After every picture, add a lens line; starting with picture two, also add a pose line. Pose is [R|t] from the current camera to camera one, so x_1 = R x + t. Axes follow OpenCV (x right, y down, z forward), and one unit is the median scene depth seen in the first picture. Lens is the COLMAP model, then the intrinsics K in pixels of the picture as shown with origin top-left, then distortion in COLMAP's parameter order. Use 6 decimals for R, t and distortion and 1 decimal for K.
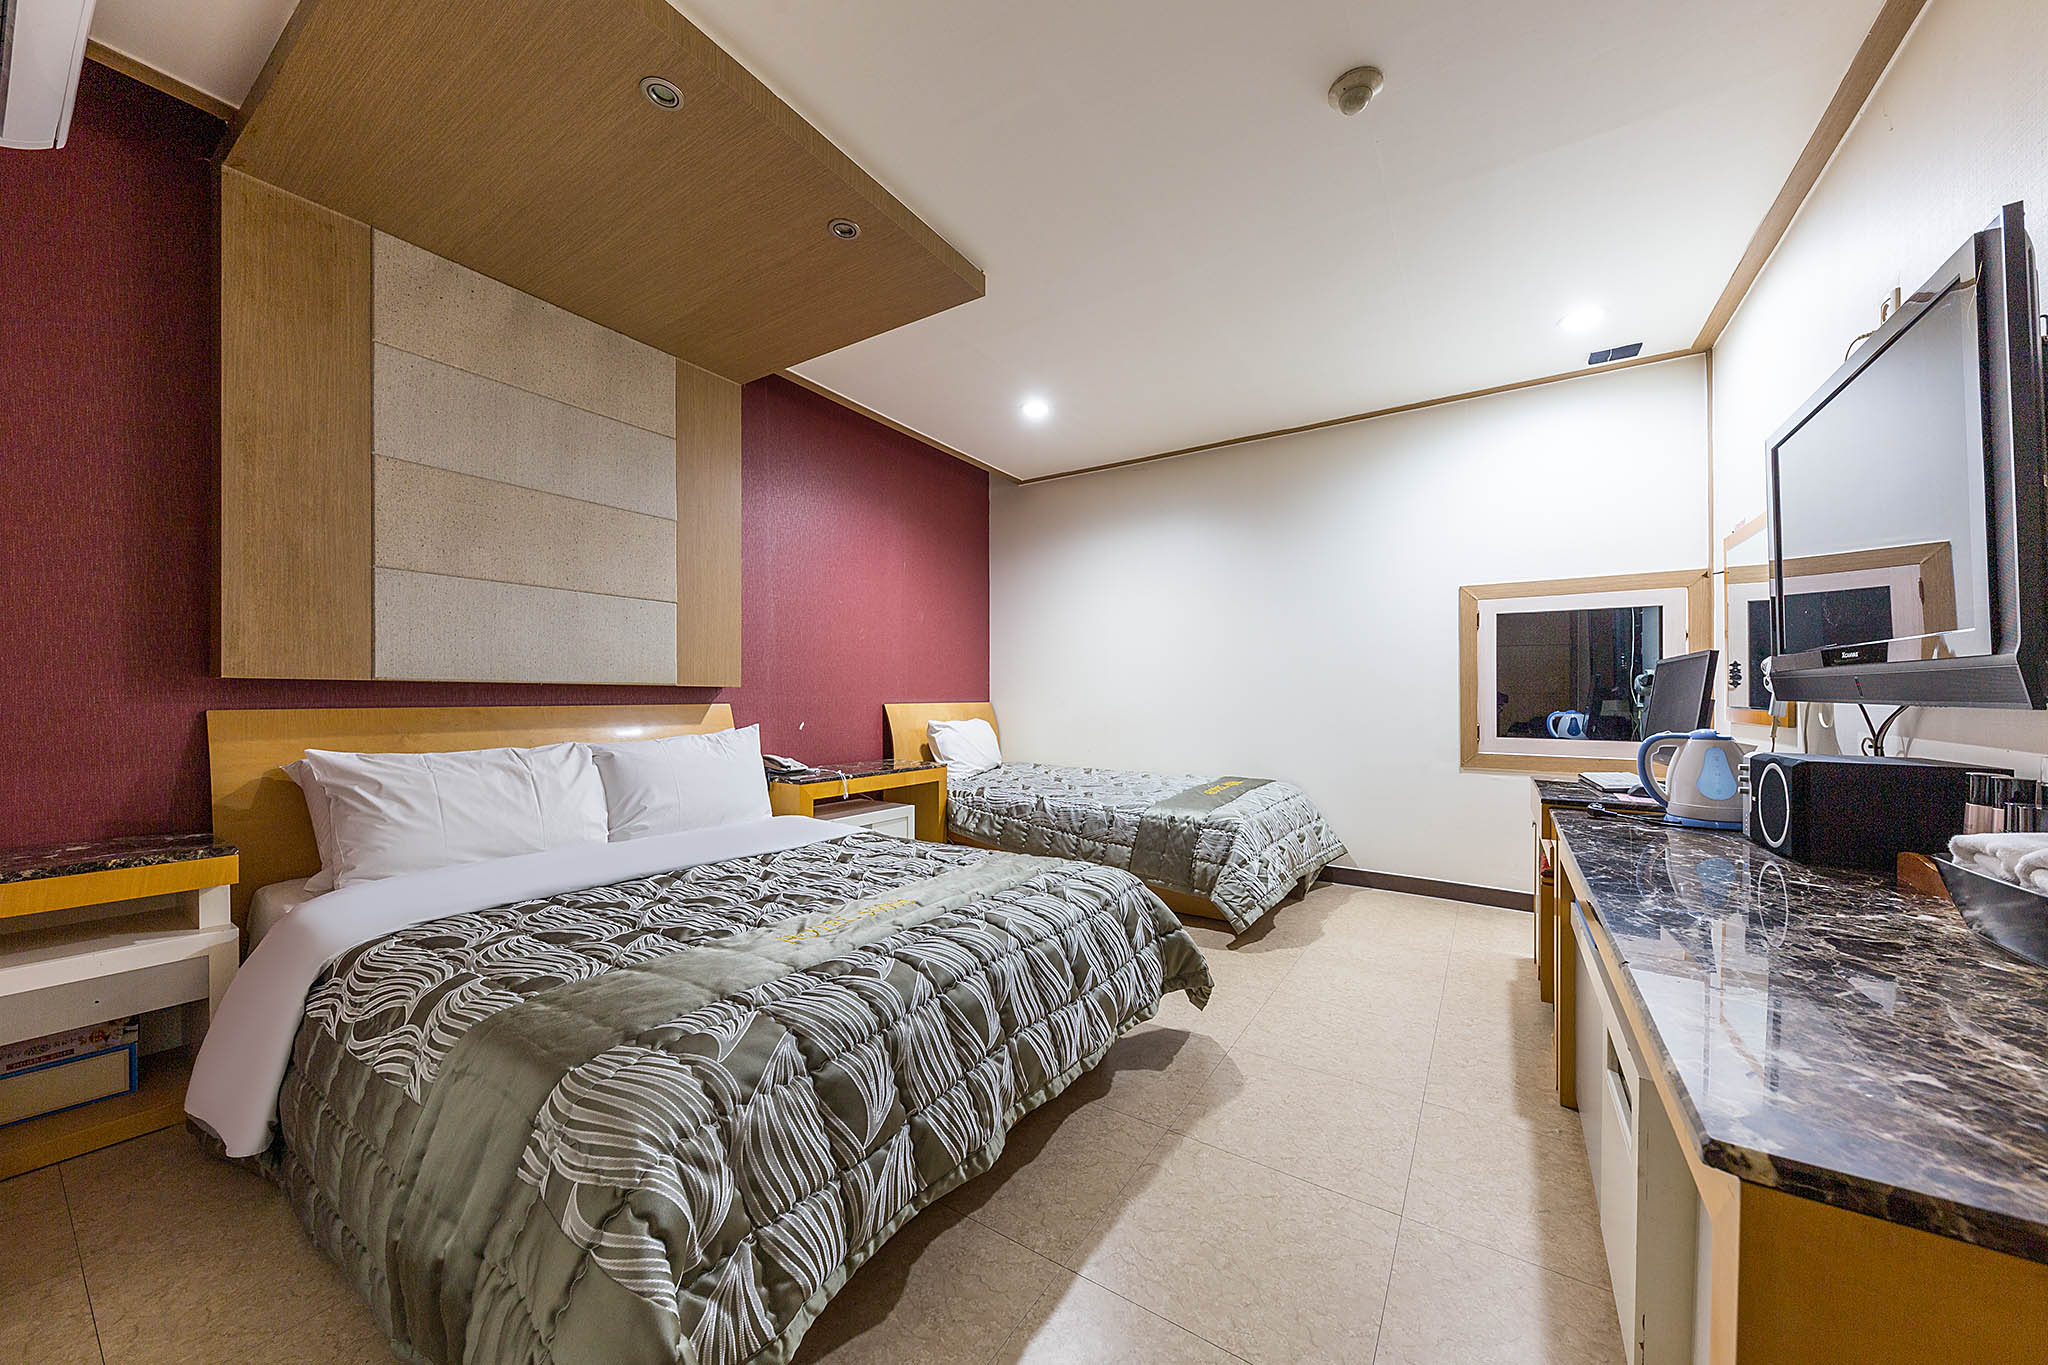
lens RADIAL K [[703.5, 0, 1030.3], [0, 703.5, 691.6], [0, 0, 1]] dist [0.013923, -0.000224]
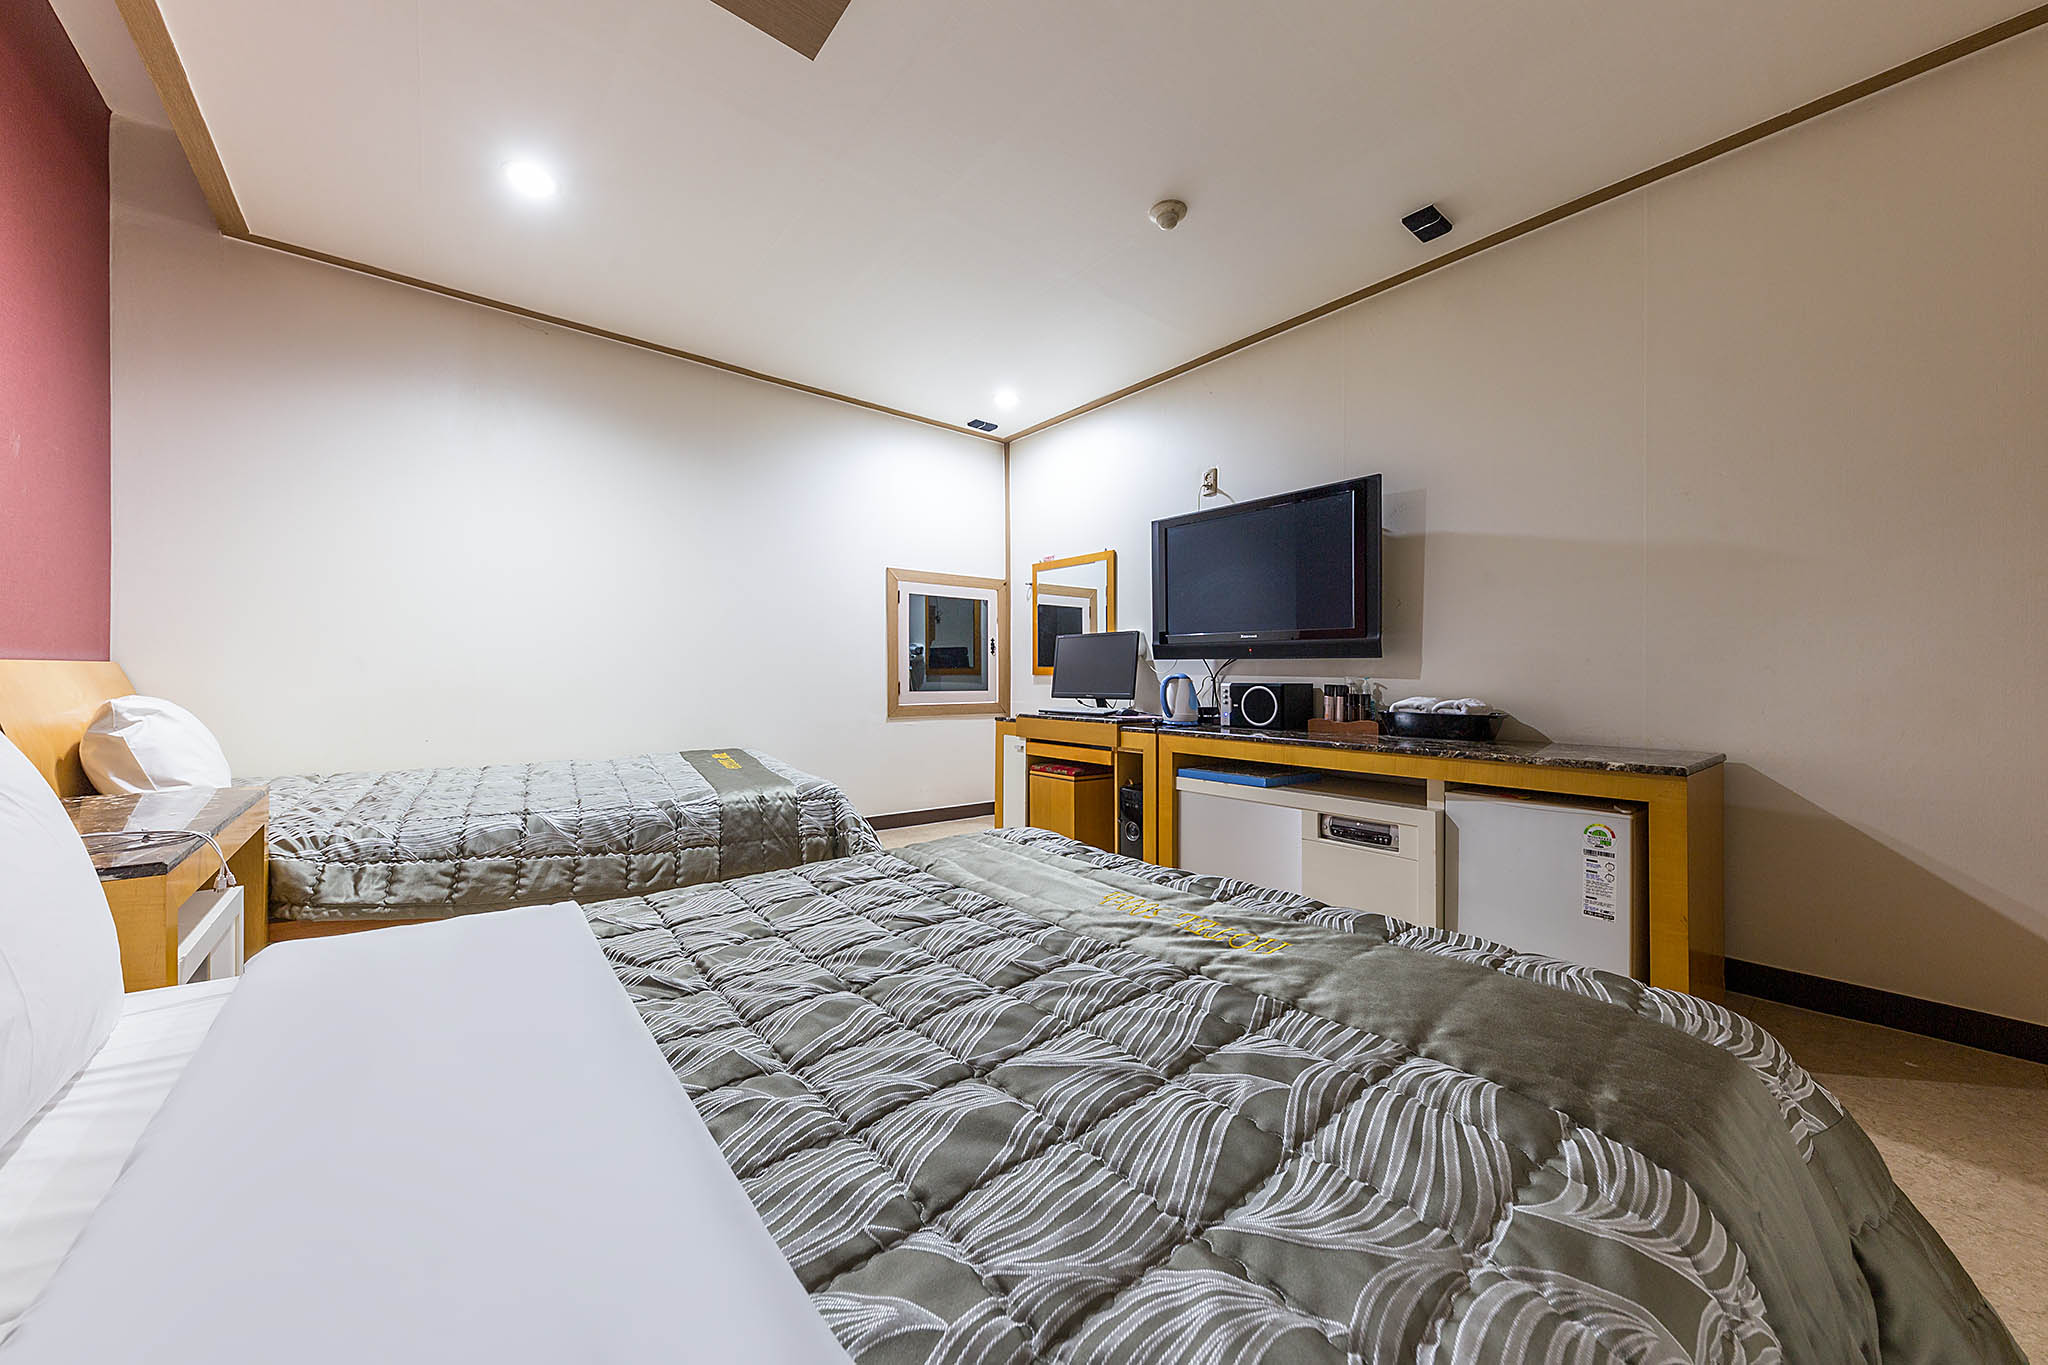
lens RADIAL K [[703.5, 0, 1027.7], [0, 703.5, 670.5], [0, 0, 1]] dist [0.013923, -0.000224]
pose [[0.293031, 0.001604, 0.956101, -0.532952], [-0.008451, 0.999964, 0.000913, 0.026784], [-0.956065, -0.008348, 0.293034, 0.482933]]
